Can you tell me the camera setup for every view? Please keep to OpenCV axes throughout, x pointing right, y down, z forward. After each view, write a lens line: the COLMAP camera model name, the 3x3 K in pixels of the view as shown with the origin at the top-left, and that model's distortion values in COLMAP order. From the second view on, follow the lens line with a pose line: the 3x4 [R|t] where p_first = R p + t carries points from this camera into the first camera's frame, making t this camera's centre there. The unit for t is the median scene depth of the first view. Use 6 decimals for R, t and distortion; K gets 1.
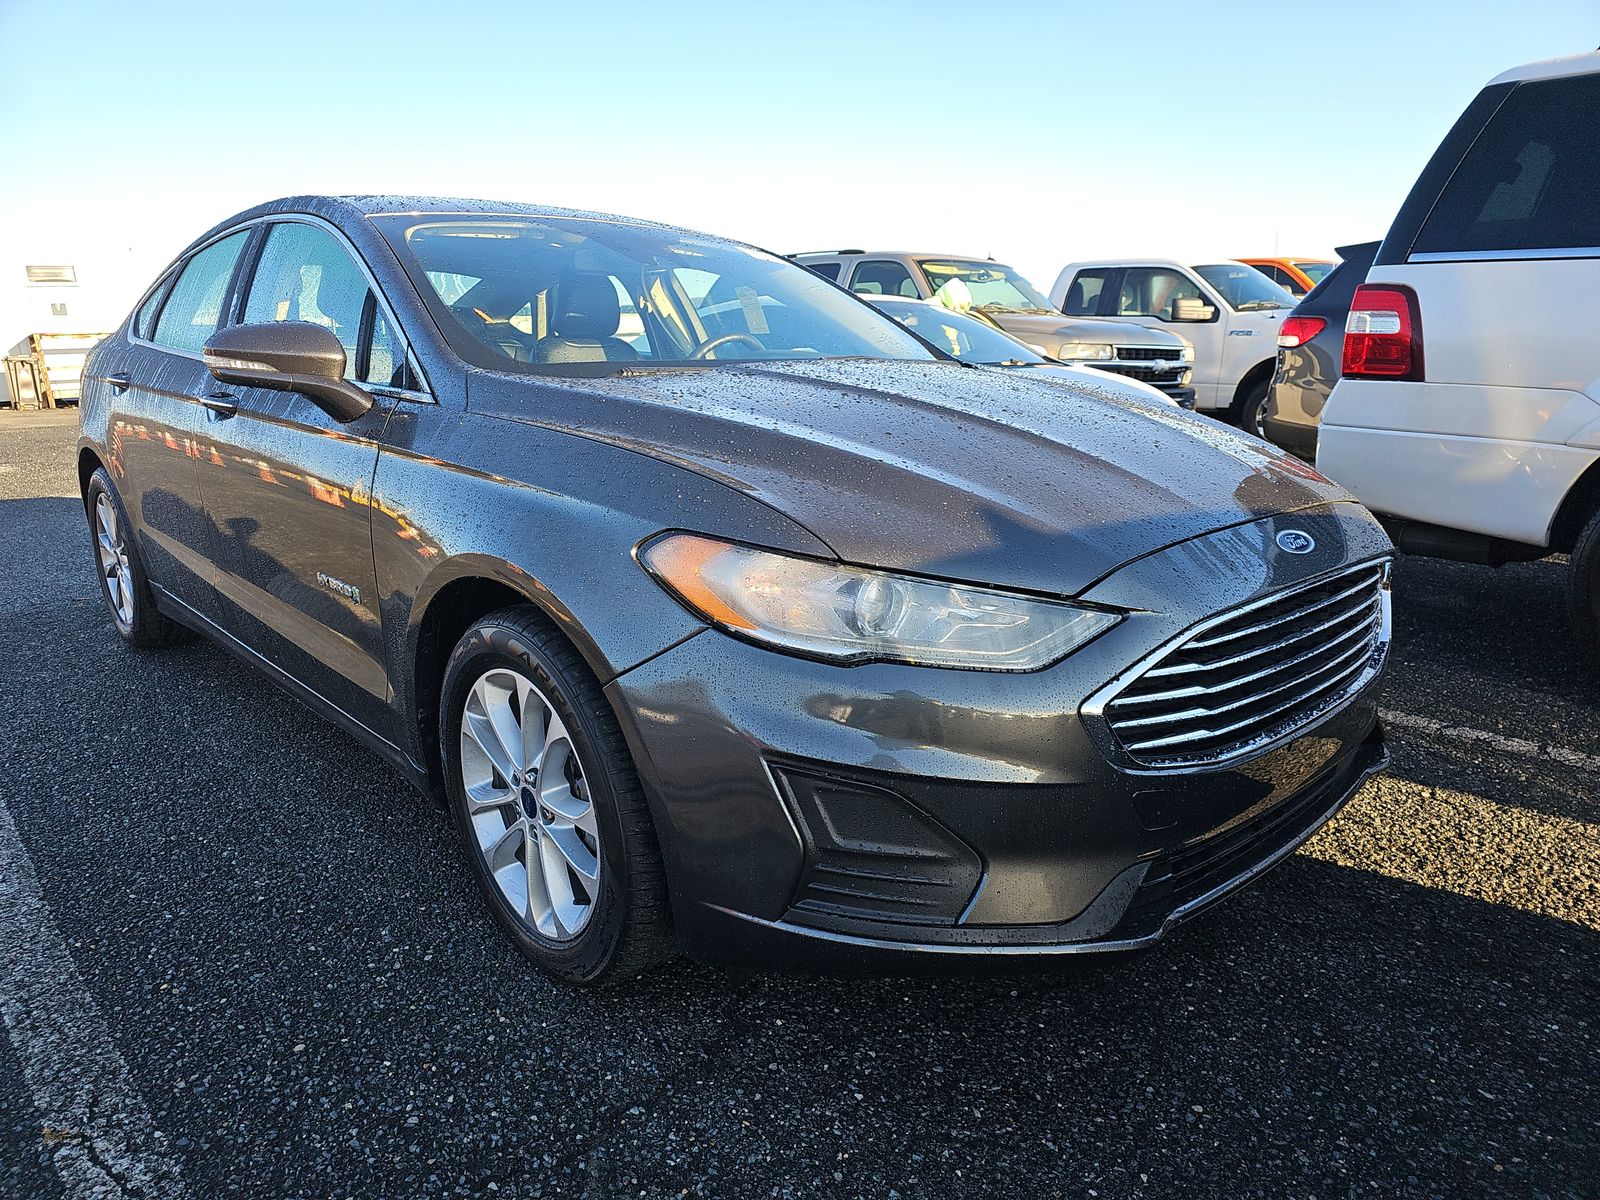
lens RADIAL K [[1055.0, 0, 794.0], [0, 1055.0, 600.5], [0, 0, 1]] dist [0.080923, -0.095459]
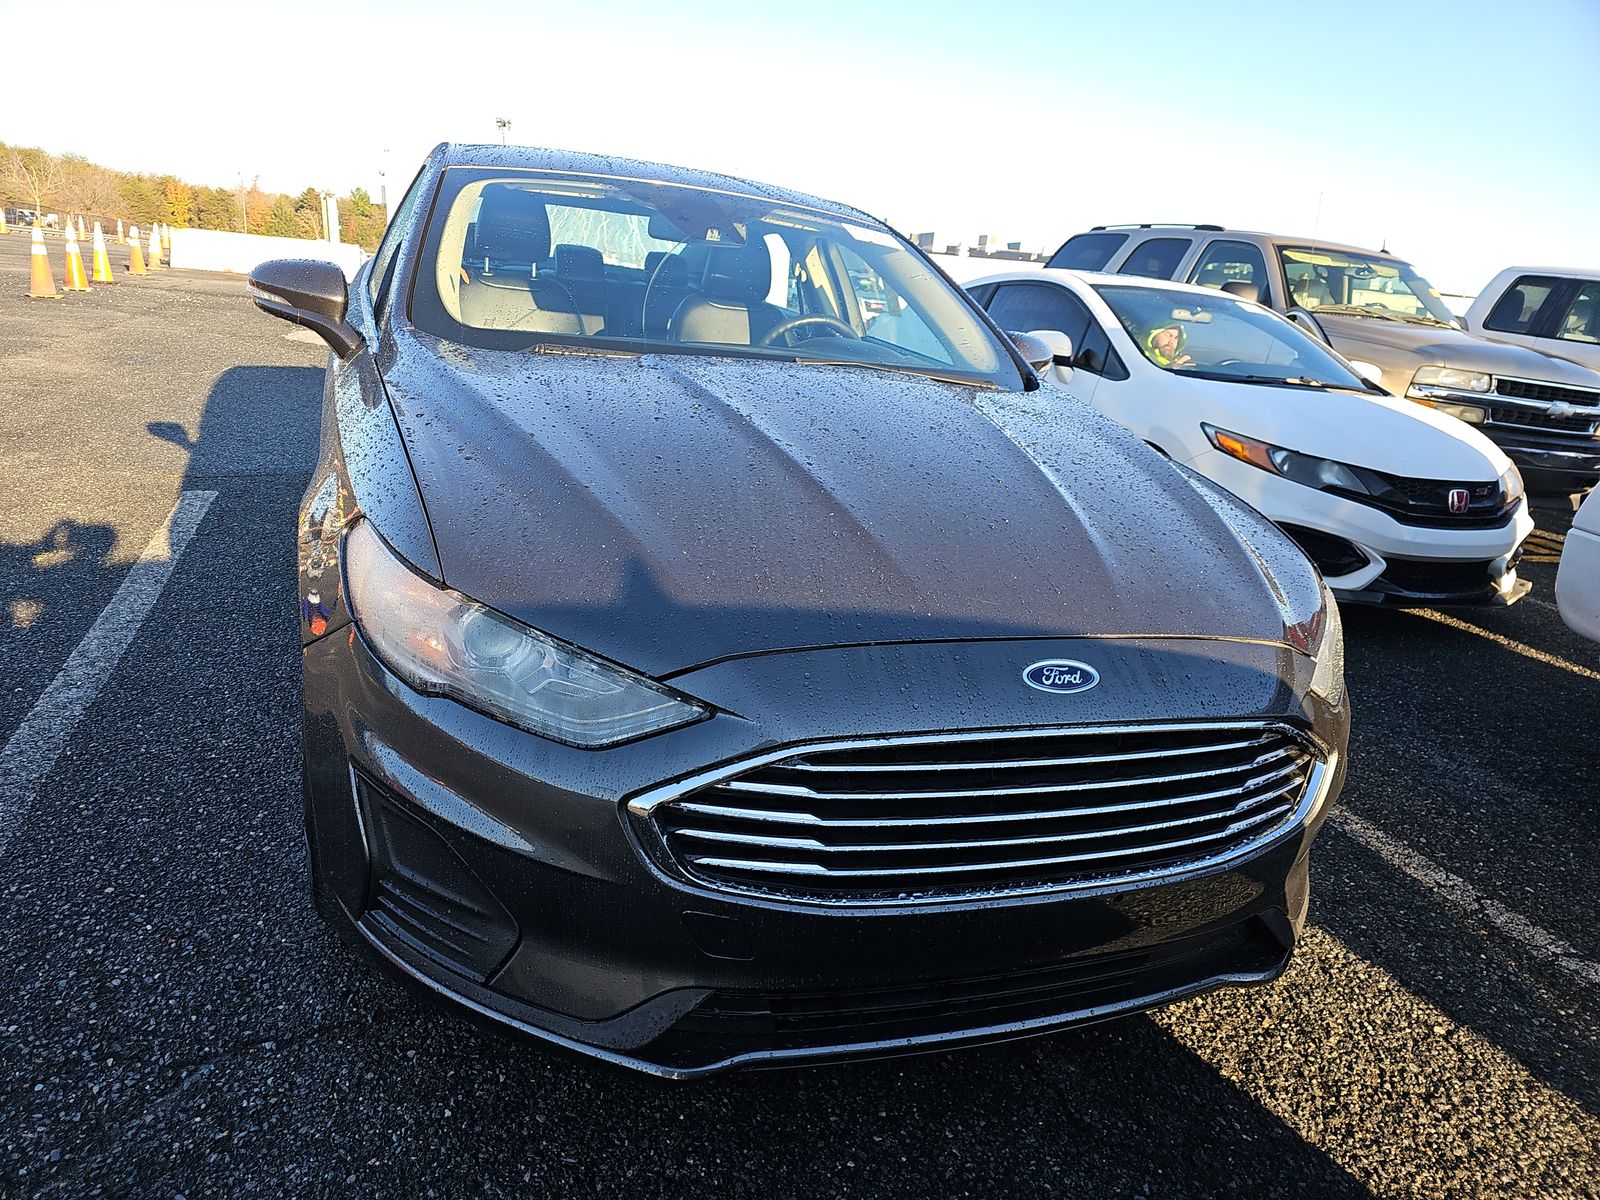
lens RADIAL K [[1057.6, 0, 802.5], [0, 1057.6, 607.4], [0, 0, 1]] dist [0.065151, -0.068807]
pose [[0.910983, 0.218318, -0.349925, 0.366968], [-0.199374, 0.975804, 0.089762, -0.090752], [0.361054, -0.012005, 0.932468, 0.118036]]
